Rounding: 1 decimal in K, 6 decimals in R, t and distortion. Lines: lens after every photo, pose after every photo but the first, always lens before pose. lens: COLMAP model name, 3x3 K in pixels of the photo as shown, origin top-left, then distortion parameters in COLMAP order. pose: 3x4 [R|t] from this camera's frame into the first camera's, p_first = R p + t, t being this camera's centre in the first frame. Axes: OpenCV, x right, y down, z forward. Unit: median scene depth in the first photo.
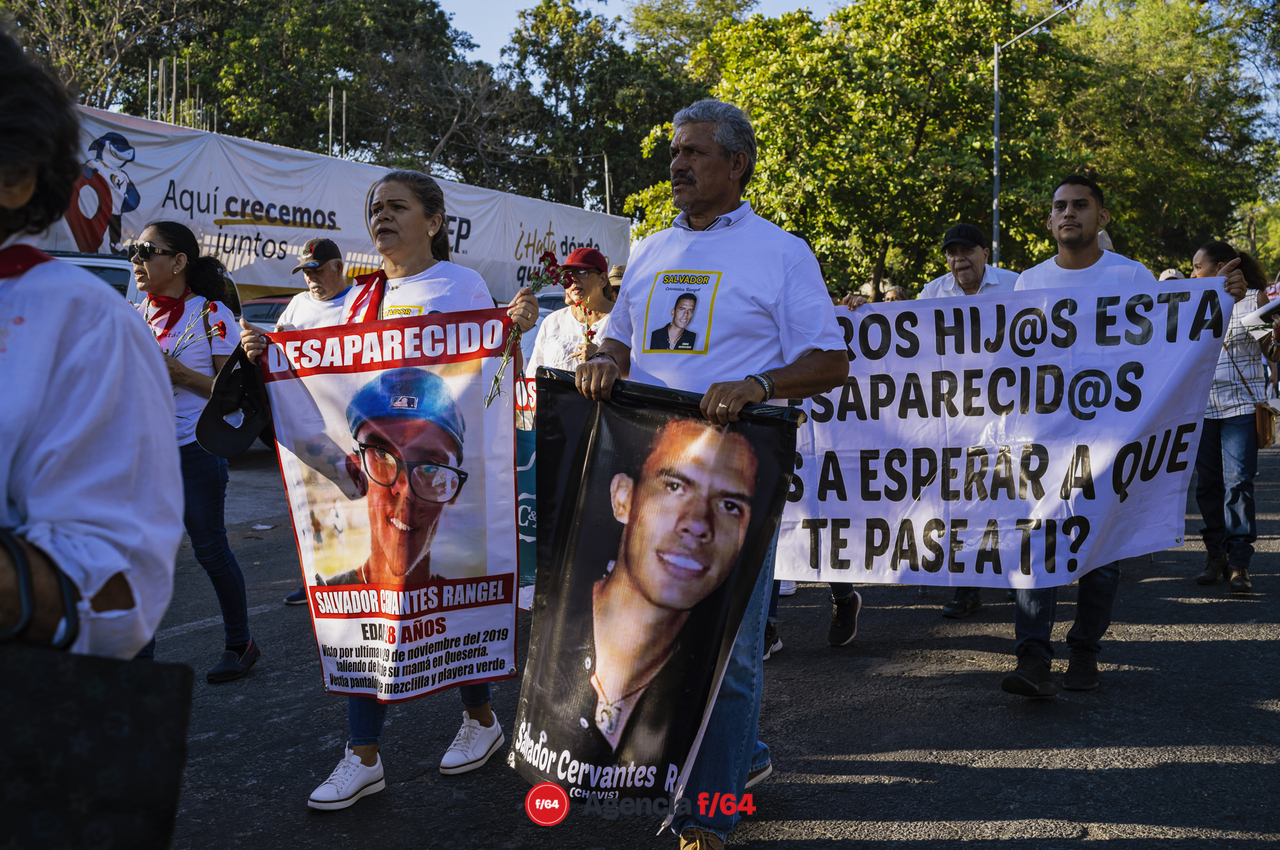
lens RADIAL K [[1265.7, 0, 640.0], [0, 1265.7, 425.0], [0, 0, 1]] dist [-0.137846, 0.445220]
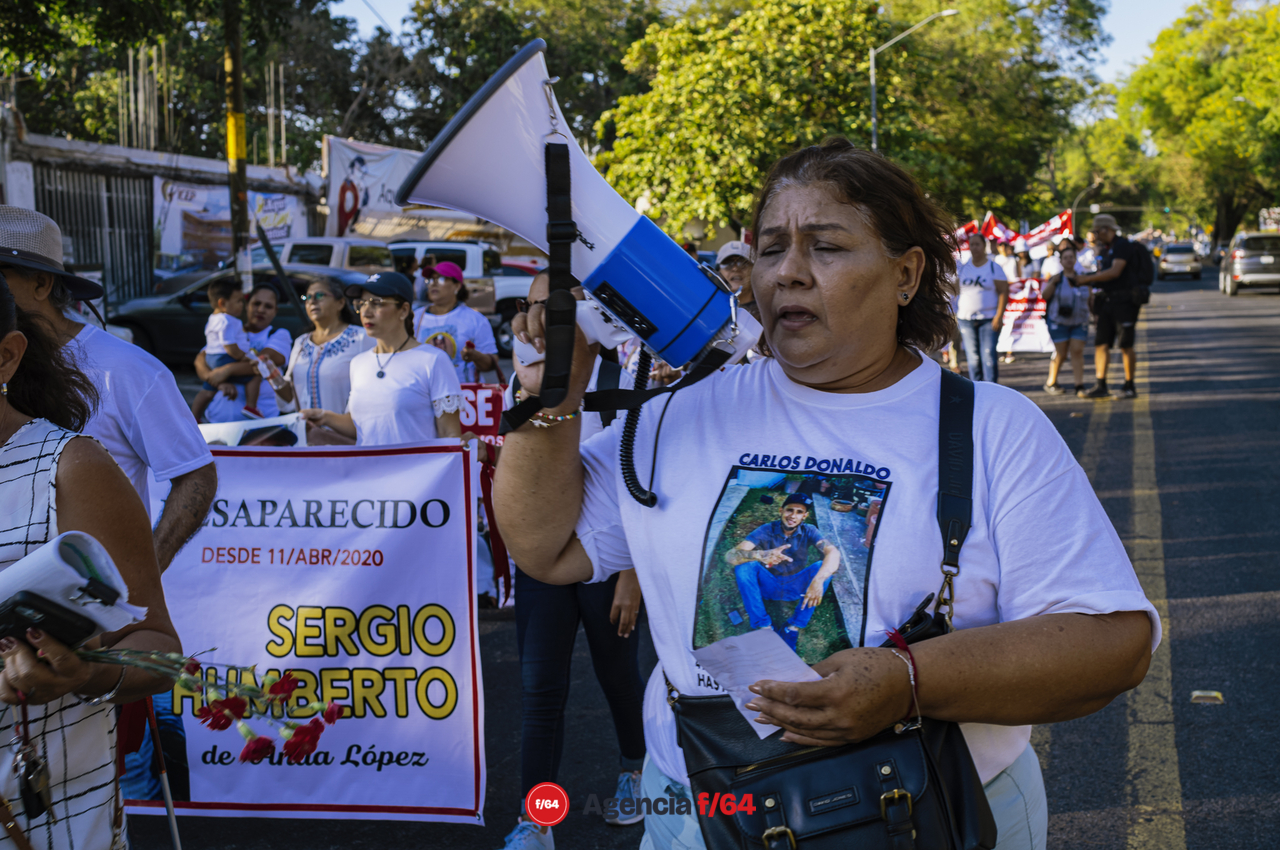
lens RADIAL K [[1265.7, 0, 640.0], [0, 1265.7, 425.0], [0, 0, 1]] dist [-0.137846, 0.445220]
pose [[0.990746, -0.040714, 0.129480, -0.126067], [0.034565, 0.998181, 0.049391, 0.013780], [-0.131255, -0.044459, 0.990351, -0.250189]]
